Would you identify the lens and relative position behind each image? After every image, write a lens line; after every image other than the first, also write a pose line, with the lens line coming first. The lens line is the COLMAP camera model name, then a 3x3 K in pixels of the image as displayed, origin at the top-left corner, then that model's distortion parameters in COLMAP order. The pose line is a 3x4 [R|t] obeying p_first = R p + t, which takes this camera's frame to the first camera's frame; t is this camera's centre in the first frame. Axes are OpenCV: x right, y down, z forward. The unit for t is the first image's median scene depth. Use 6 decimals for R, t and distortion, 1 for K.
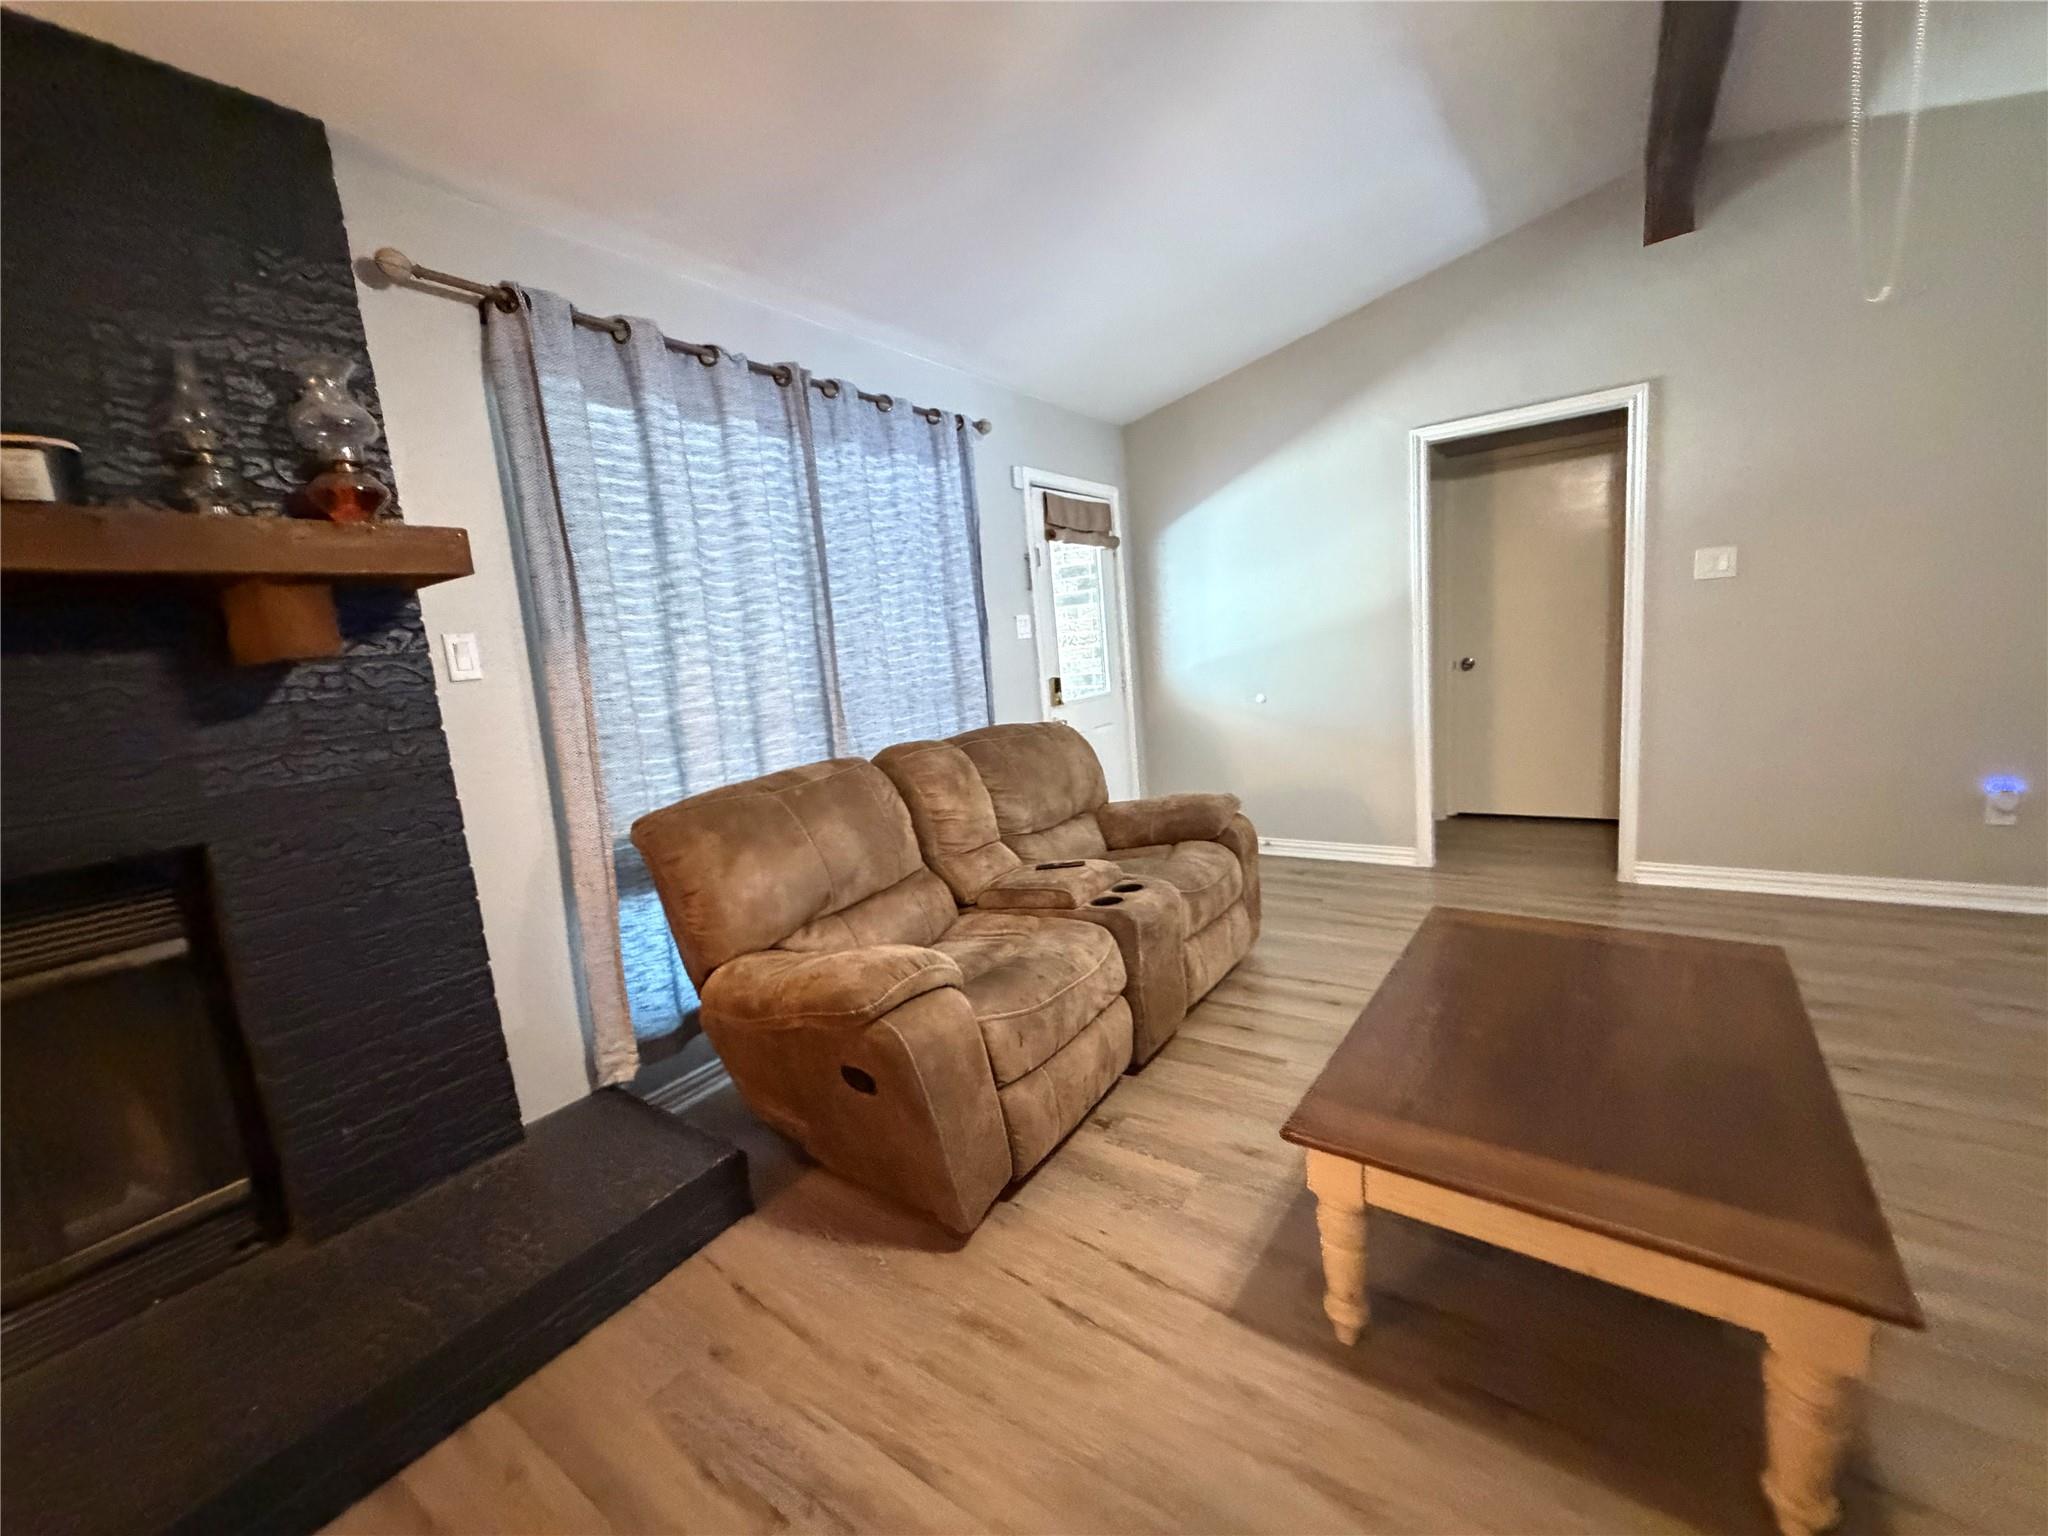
lens RADIAL K [[819.5, 0, 1027.9], [0, 819.5, 763.2], [0, 0, 1]] dist [-0.001072, 0.000673]
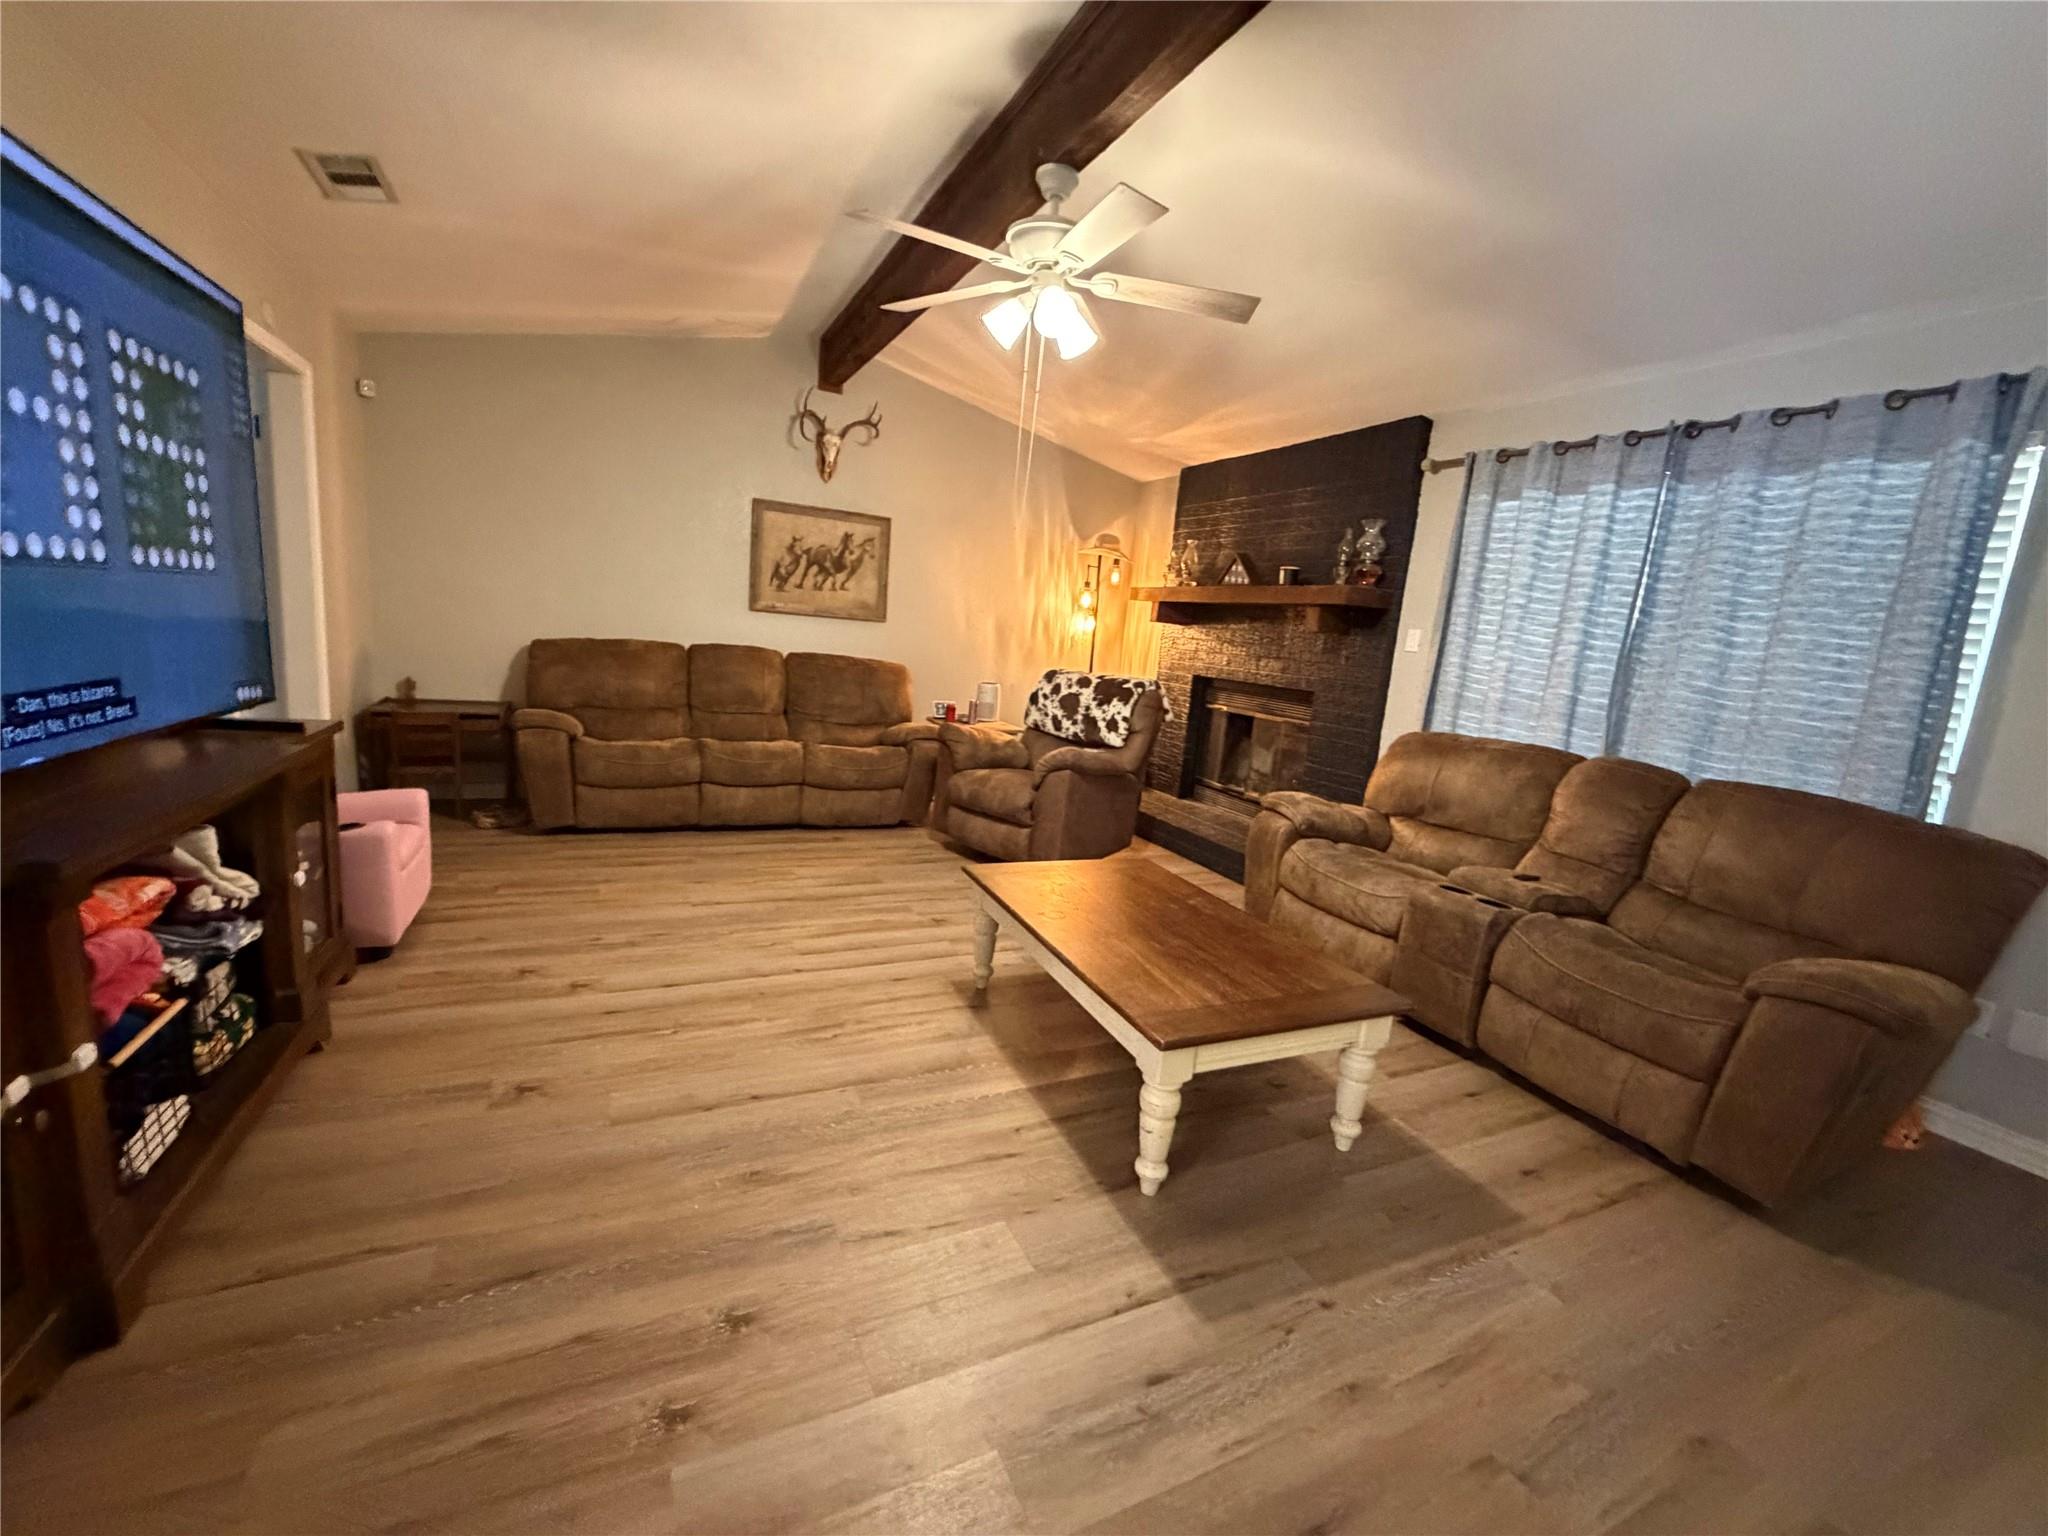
lens RADIAL K [[819.5, 0, 1020.3], [0, 819.5, 767.9], [0, 0, 1]] dist [-0.001072, 0.000673]
pose [[-0.495049, 0.193056, -0.847146, 1.064012], [-0.169943, 0.934656, 0.312309, -0.197106], [0.852083, 0.298575, -0.429892, 0.726167]]
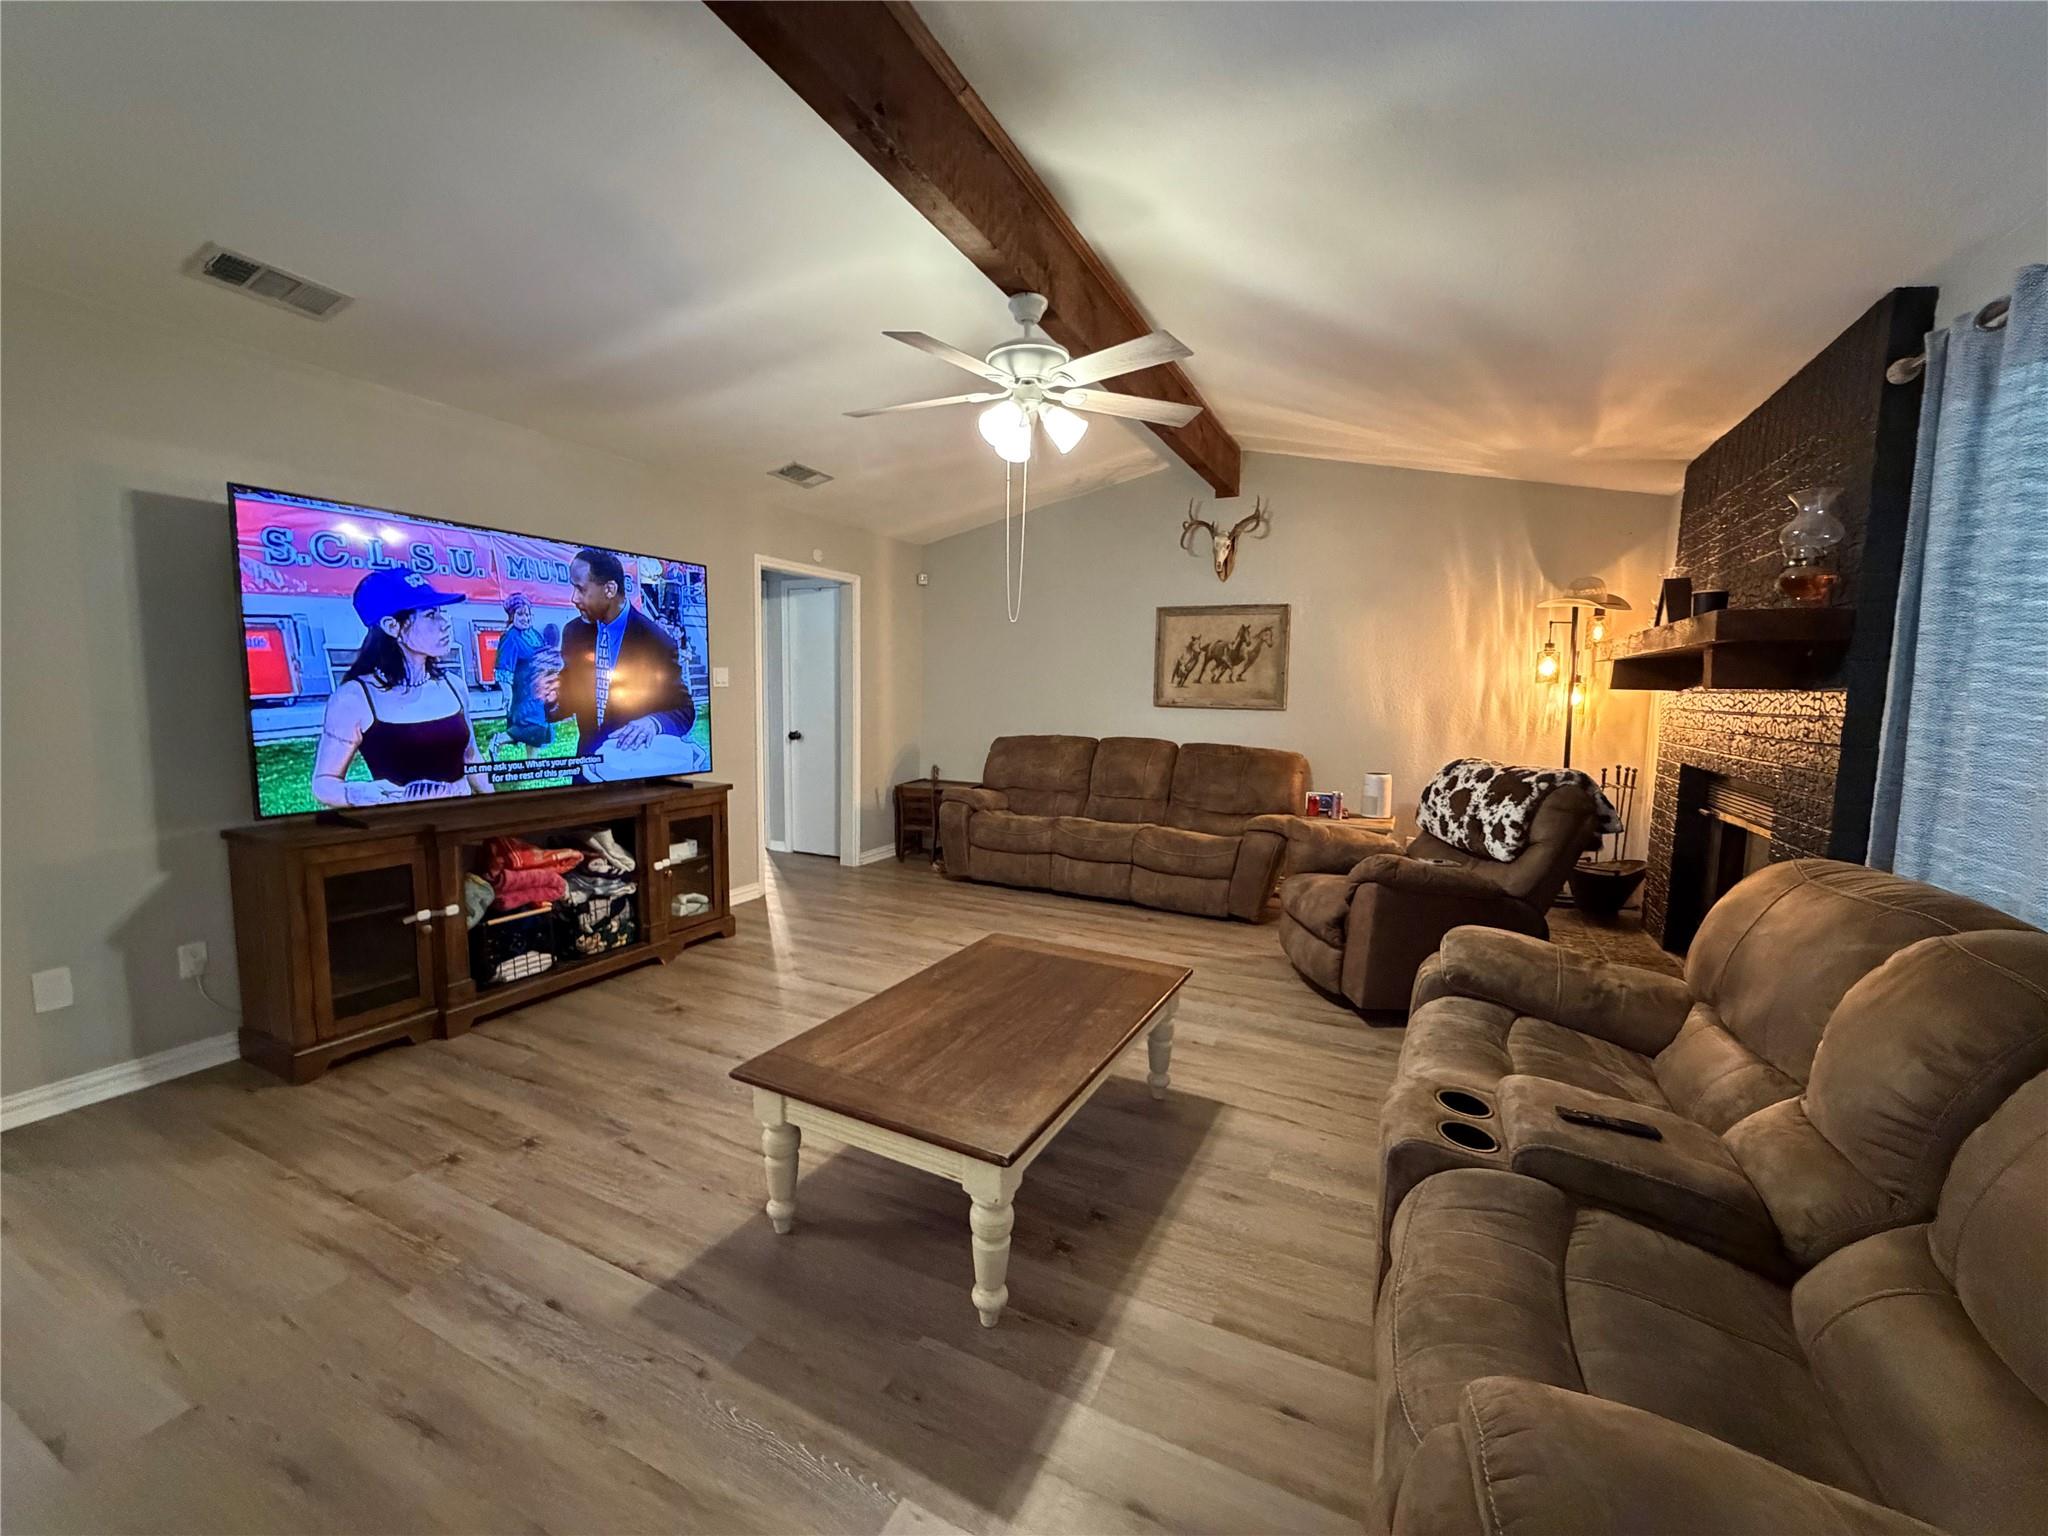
lens RADIAL K [[819.5, 0, 1018.3], [0, 819.5, 768.1], [0, 0, 1]] dist [-0.001072, 0.000673]
pose [[-0.985155, 0.087726, -0.147560, 0.432182], [0.047529, 0.965351, 0.256590, -0.237813], [0.164957, 0.245768, -0.955190, 1.205260]]
